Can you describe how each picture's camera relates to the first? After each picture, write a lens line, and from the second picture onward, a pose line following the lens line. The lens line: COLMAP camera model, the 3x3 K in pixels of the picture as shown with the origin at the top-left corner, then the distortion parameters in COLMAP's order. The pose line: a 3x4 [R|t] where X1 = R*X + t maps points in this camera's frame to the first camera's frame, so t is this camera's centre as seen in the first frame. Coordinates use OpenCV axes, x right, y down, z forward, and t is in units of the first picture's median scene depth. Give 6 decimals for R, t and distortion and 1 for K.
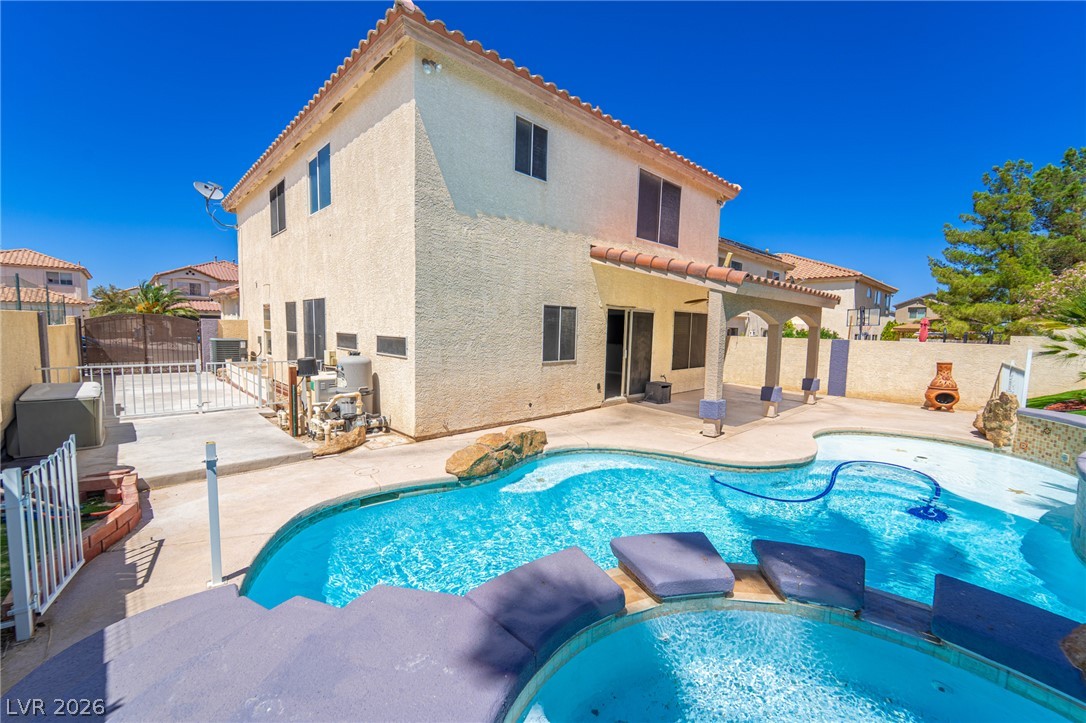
lens RADIAL K [[440.6, 0, 544.5], [0, 440.6, 364.2], [0, 0, 1]] dist [-0.000040, -0.000697]
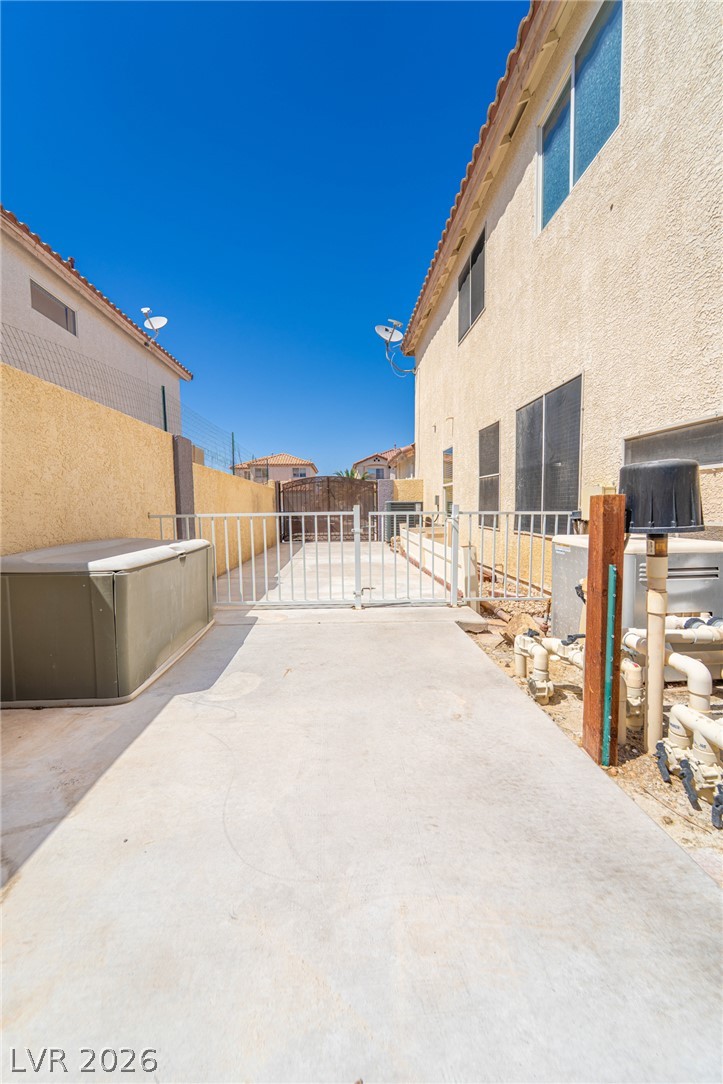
lens RADIAL K [[439.8, 0, 361.5], [0, 439.8, 542.0], [0, 0, 1]] dist [-0.000040, -0.000697]
pose [[0.755542, 0.020939, -0.654765, -0.292532], [-0.025455, 0.999673, 0.002596, 0.020292], [0.654605, 0.014706, 0.755828, 0.406570]]
